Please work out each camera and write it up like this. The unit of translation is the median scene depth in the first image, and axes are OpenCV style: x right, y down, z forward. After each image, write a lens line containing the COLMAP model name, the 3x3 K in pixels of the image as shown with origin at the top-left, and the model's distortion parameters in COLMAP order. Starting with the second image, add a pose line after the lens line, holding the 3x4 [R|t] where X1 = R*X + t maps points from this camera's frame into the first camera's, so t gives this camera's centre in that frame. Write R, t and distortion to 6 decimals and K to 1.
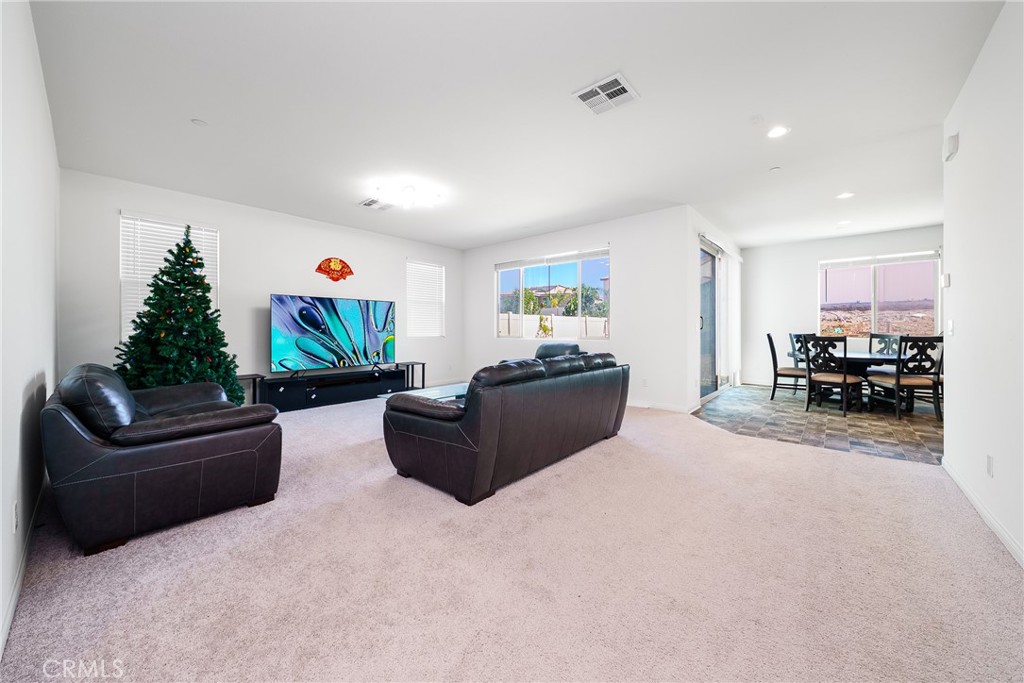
lens RADIAL K [[376.5, 0, 515.1], [0, 376.5, 334.3], [0, 0, 1]] dist [-0.001852, -0.000074]
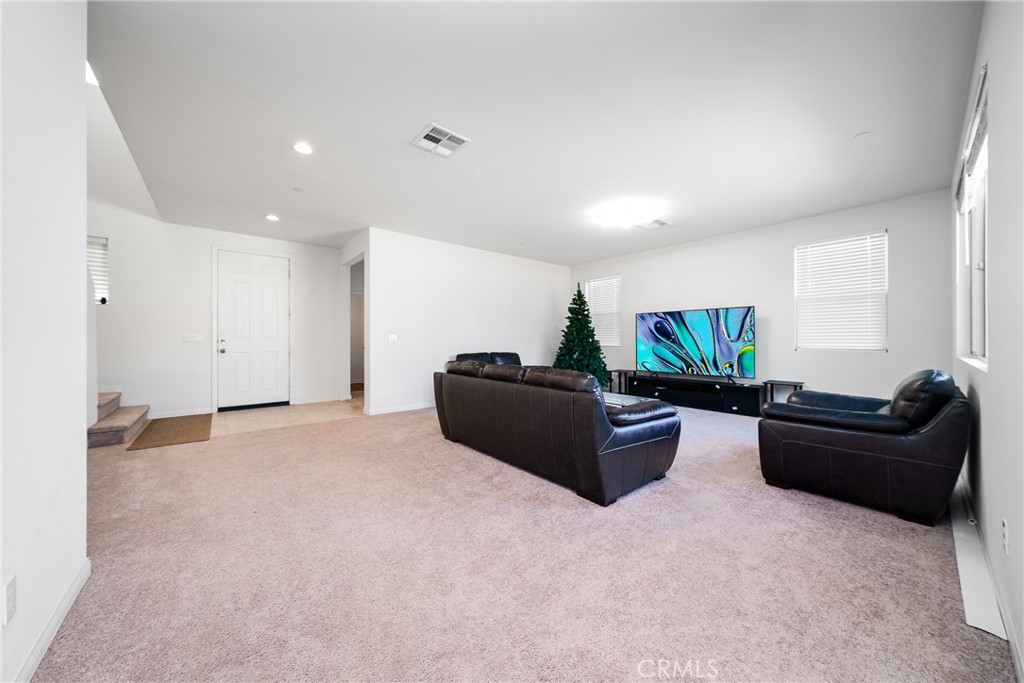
lens RADIAL K [[366.6, 0, 512.0], [0, 366.6, 341.5], [0, 0, 1]] dist [0.000558, 0.000025]
pose [[-0.177304, 0.007785, -0.984125, 0.735839], [-0.009280, 0.999911, 0.009581, -0.012660], [0.984112, 0.010832, -0.177216, 0.765297]]
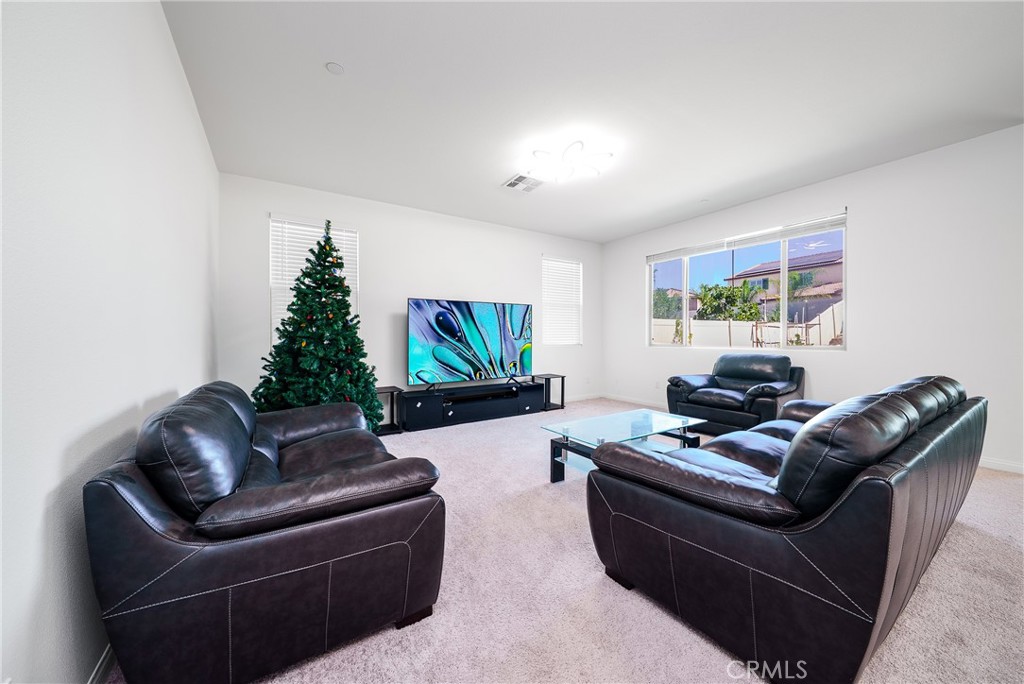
lens RADIAL K [[366.6, 0, 512.0], [0, 366.6, 342.0], [0, 0, 1]] dist [0.000558, 0.000025]
pose [[0.962169, -0.001897, -0.272447, -0.168483], [0.002389, 0.999996, 0.001475, -0.002738], [0.272443, -0.002070, 0.962170, 0.220715]]
